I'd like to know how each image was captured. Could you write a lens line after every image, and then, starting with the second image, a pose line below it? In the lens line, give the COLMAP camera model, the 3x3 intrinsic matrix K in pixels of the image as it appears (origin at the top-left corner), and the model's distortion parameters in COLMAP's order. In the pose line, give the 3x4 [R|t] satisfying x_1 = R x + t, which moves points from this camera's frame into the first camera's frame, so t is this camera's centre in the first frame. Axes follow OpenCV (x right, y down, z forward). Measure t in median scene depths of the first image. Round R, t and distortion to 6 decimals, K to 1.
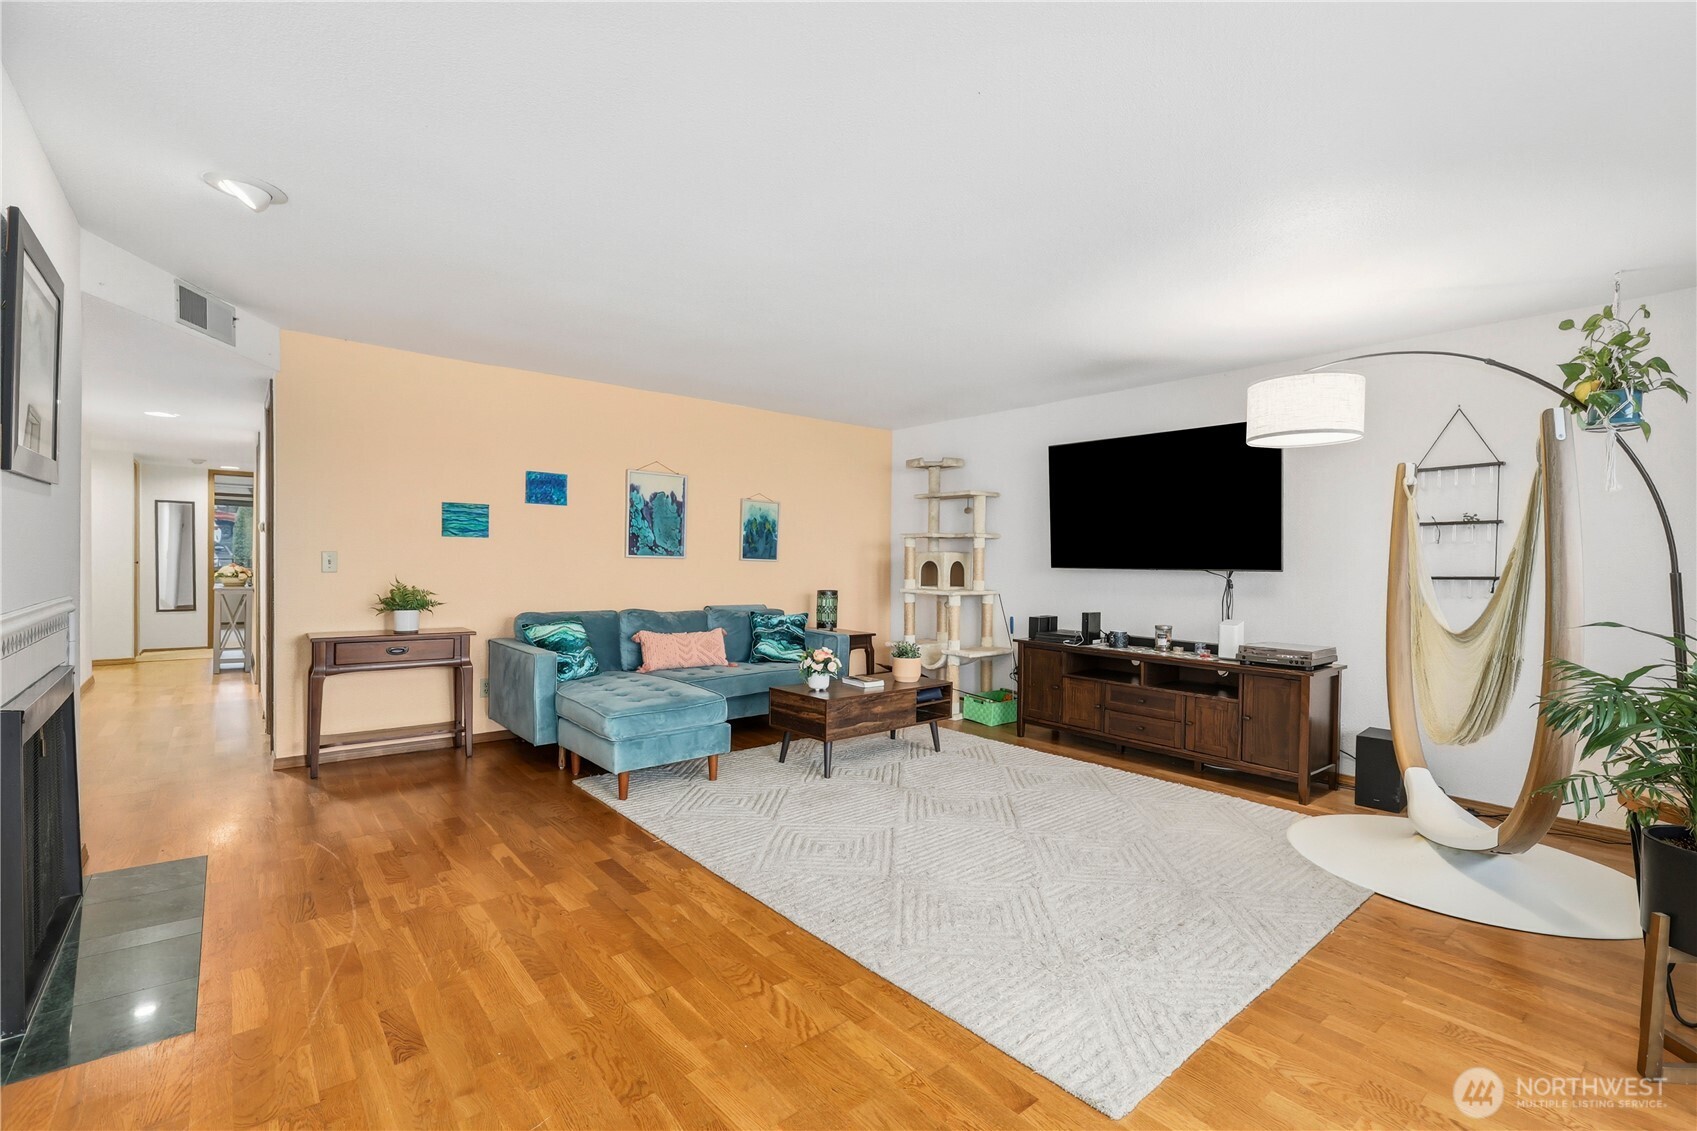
lens RADIAL K [[727.3, 0, 863.5], [0, 727.3, 568.4], [0, 0, 1]] dist [0.000045, 0.000549]
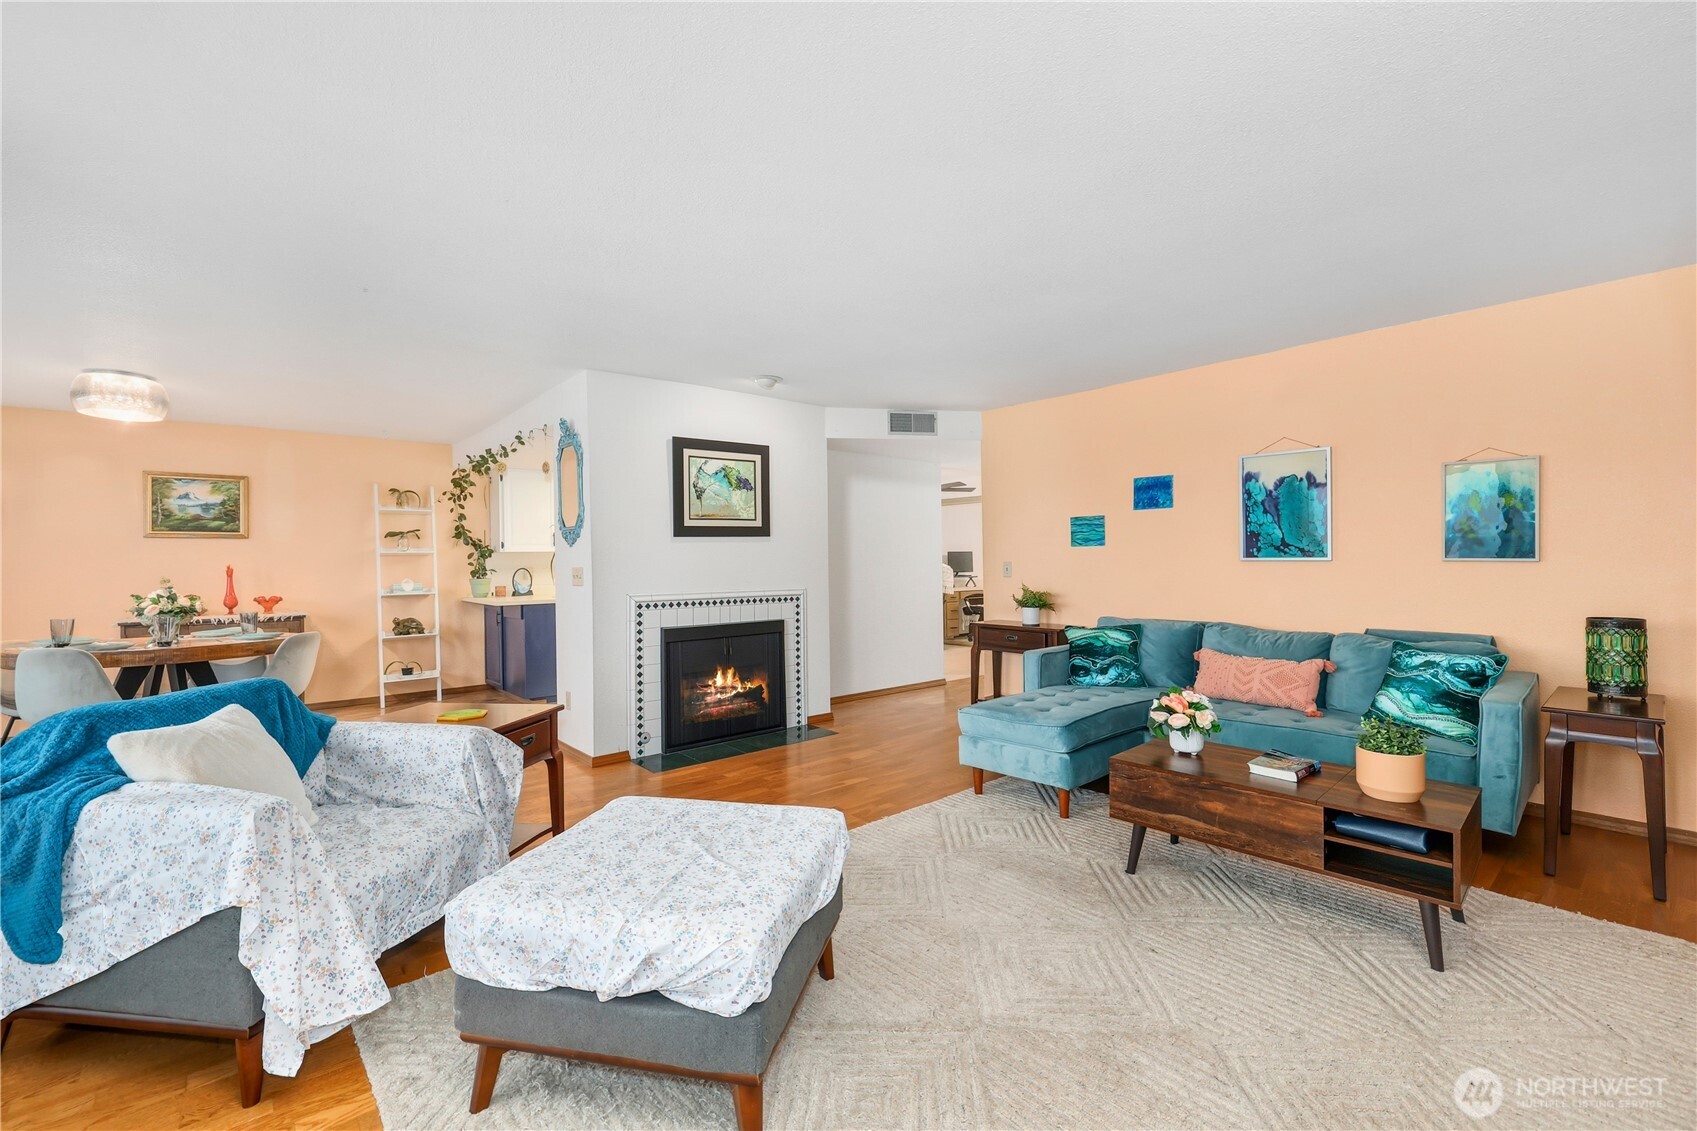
lens RADIAL K [[727.3, 0, 854.5], [0, 727.3, 565.7], [0, 0, 1]] dist [0.000045, 0.000549]
pose [[0.029723, -0.005316, -0.999544, 0.508154], [0.006338, 0.999967, -0.005130, -0.008385], [0.999538, -0.006183, 0.029755, 0.542429]]
